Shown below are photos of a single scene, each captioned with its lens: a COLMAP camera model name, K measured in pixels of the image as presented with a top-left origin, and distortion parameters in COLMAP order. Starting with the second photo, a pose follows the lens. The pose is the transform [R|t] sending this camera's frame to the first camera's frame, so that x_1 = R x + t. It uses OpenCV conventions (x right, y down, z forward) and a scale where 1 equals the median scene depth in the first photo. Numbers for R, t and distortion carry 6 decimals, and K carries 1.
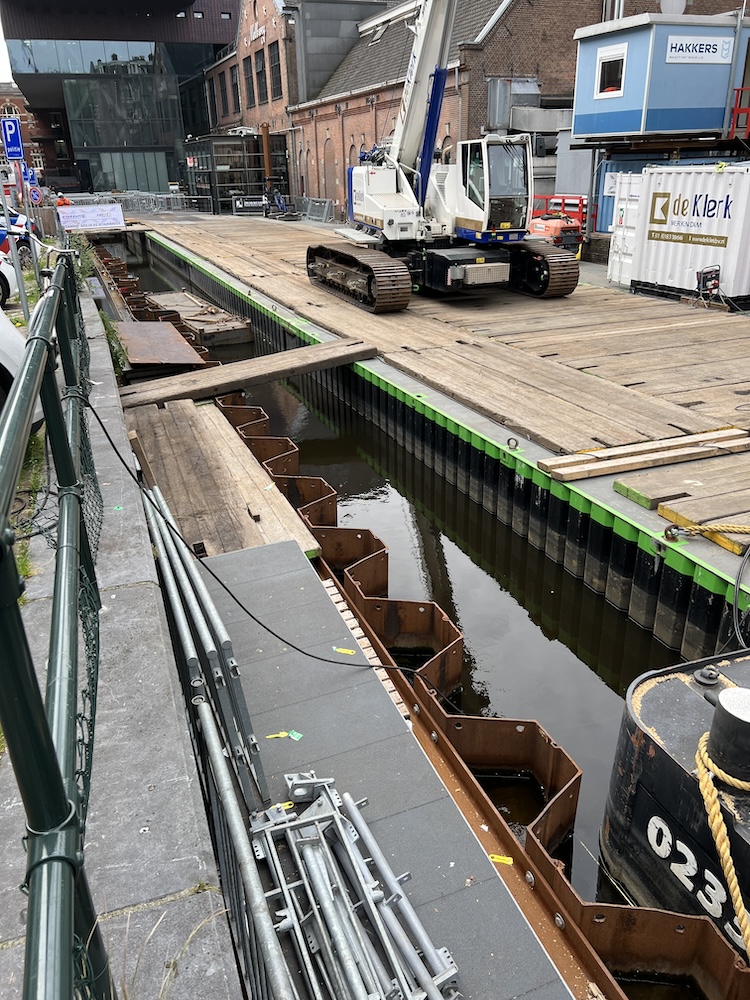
lens RADIAL K [[750.8, 0, 375.1], [0, 750.8, 501.6], [0, 0, 1]] dist [0.009256, -0.001249]
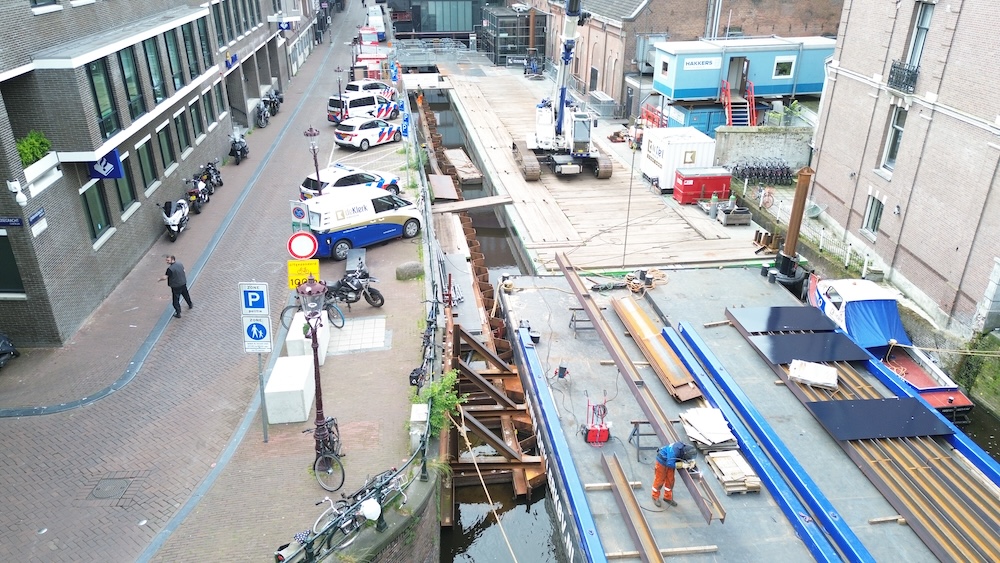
lens RADIAL K [[708.2, 0, 497.9], [0, 708.2, 283.8], [0, 0, 1]] dist [-0.005699, -0.000701]
pose [[0.973713, 0.121426, -0.192715, 0.384180], [-0.115430, 0.992424, 0.042086, 0.011049], [0.196365, -0.018734, 0.980352, -1.308939]]
